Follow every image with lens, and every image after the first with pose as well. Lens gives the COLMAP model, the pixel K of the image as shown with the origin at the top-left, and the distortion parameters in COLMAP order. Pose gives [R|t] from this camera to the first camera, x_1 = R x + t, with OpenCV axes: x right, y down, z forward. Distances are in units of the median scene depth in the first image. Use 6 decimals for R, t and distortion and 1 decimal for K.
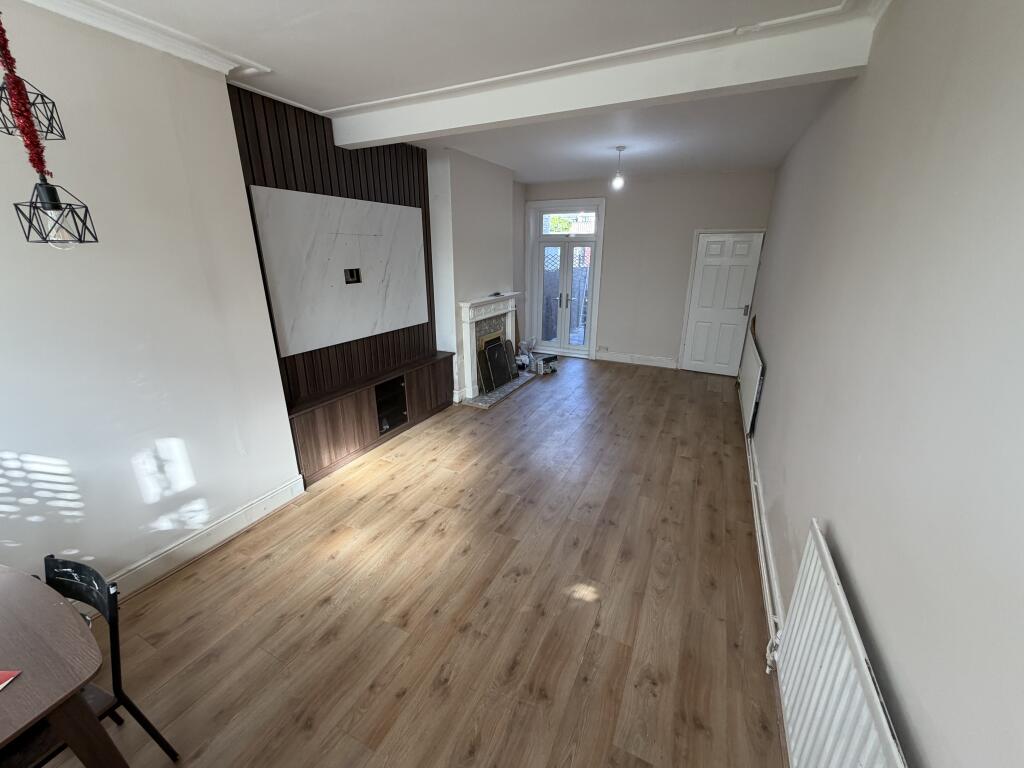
lens RADIAL K [[410.2, 0, 511.0], [0, 410.2, 383.0], [0, 0, 1]] dist [-0.002627, 0.000233]
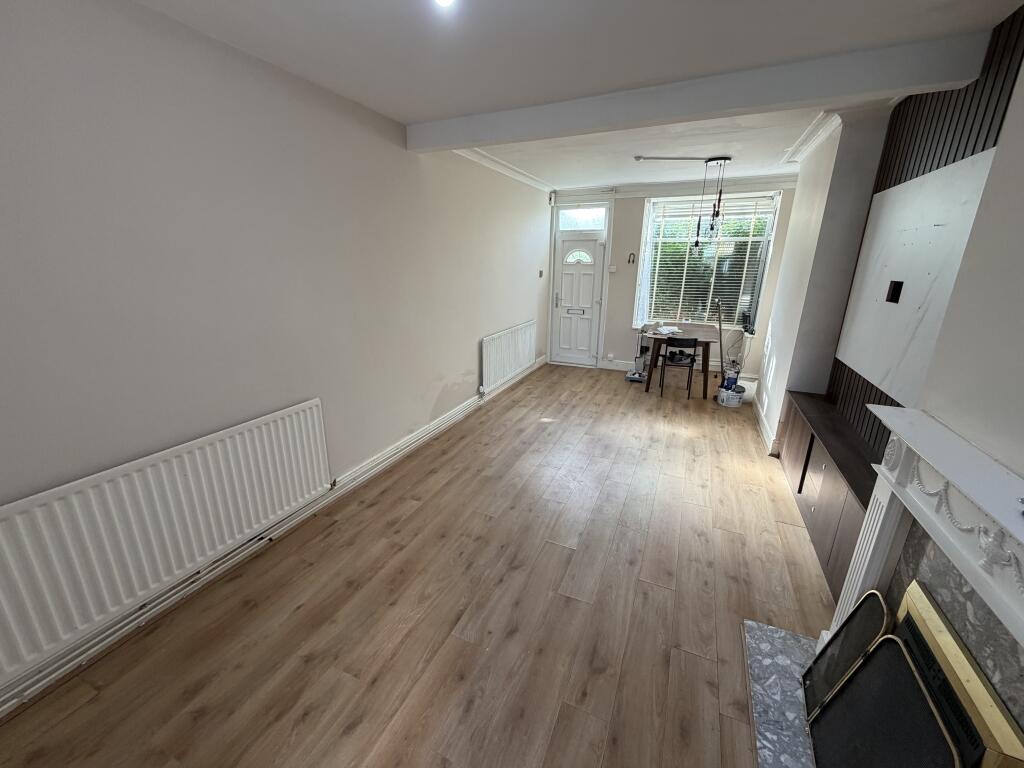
lens RADIAL K [[410.2, 0, 508.6], [0, 410.2, 382.6], [0, 0, 1]] dist [-0.002627, 0.000233]
pose [[-0.999540, 0.004409, -0.030007, 0.374414], [-0.013410, 0.823170, 0.567636, -0.711609], [0.027203, 0.567777, -0.822733, 2.251864]]
